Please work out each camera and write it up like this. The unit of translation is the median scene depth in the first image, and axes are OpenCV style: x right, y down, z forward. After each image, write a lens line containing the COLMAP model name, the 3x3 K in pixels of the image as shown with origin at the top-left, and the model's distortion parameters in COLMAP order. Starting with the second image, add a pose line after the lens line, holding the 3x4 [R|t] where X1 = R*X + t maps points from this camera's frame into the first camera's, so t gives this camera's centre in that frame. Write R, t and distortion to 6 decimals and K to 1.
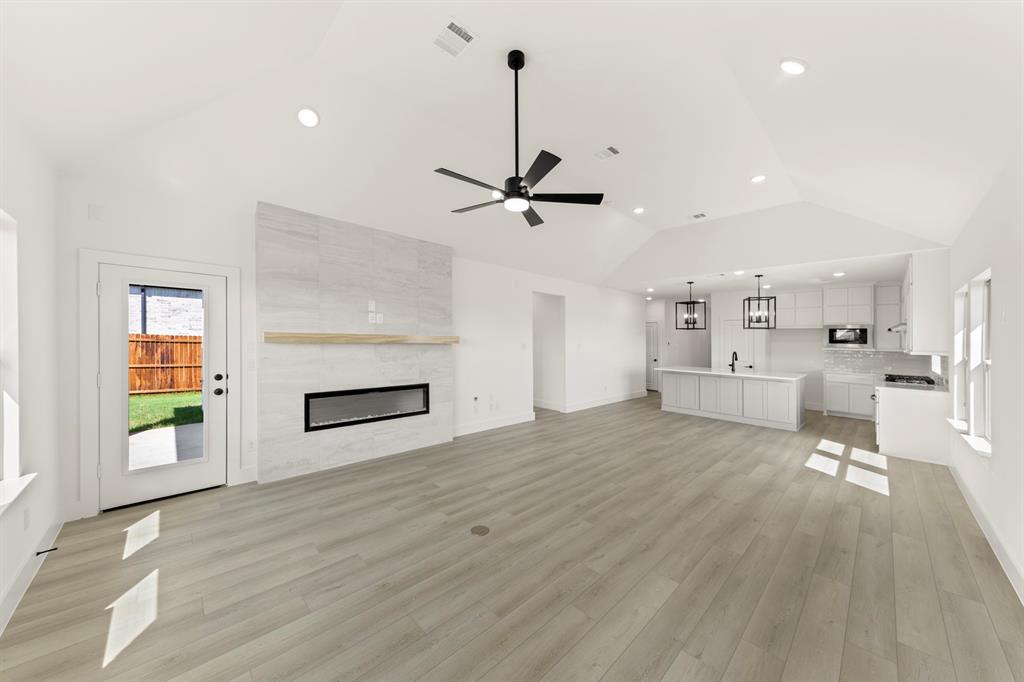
lens RADIAL K [[360.7, 0, 500.9], [0, 360.7, 323.2], [0, 0, 1]] dist [0.004423, -0.001496]
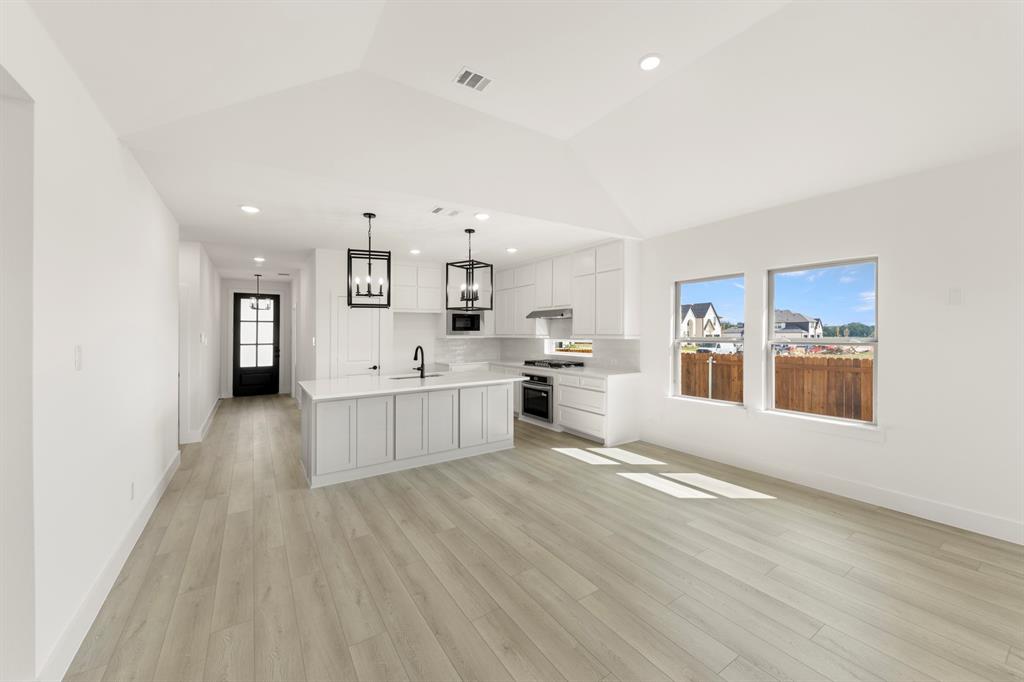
lens RADIAL K [[397.2, 0, 527.3], [0, 397.2, 320.4], [0, 0, 1]] dist [0.004164, -0.000745]
pose [[0.138154, 0.009319, 0.990367, 0.006334], [-0.035338, 0.999365, -0.004474, 0.037036], [-0.989780, -0.034379, 0.138396, 0.822809]]
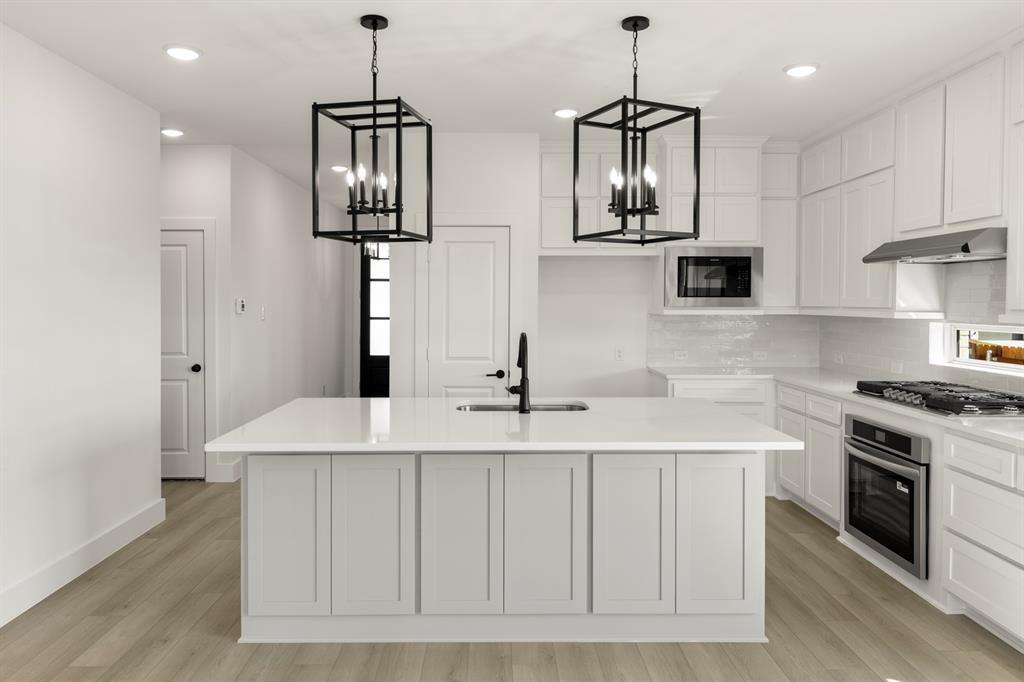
lens RADIAL K [[668.6, 0, 495.4], [0, 668.6, 317.8], [0, 0, 1]] dist [0.003967, -0.005134]
pose [[0.681588, -0.033213, 0.730982, 0.333527], [-0.018810, 0.997844, 0.062877, 0.044524], [-0.731494, -0.056606, 0.679494, 0.790263]]
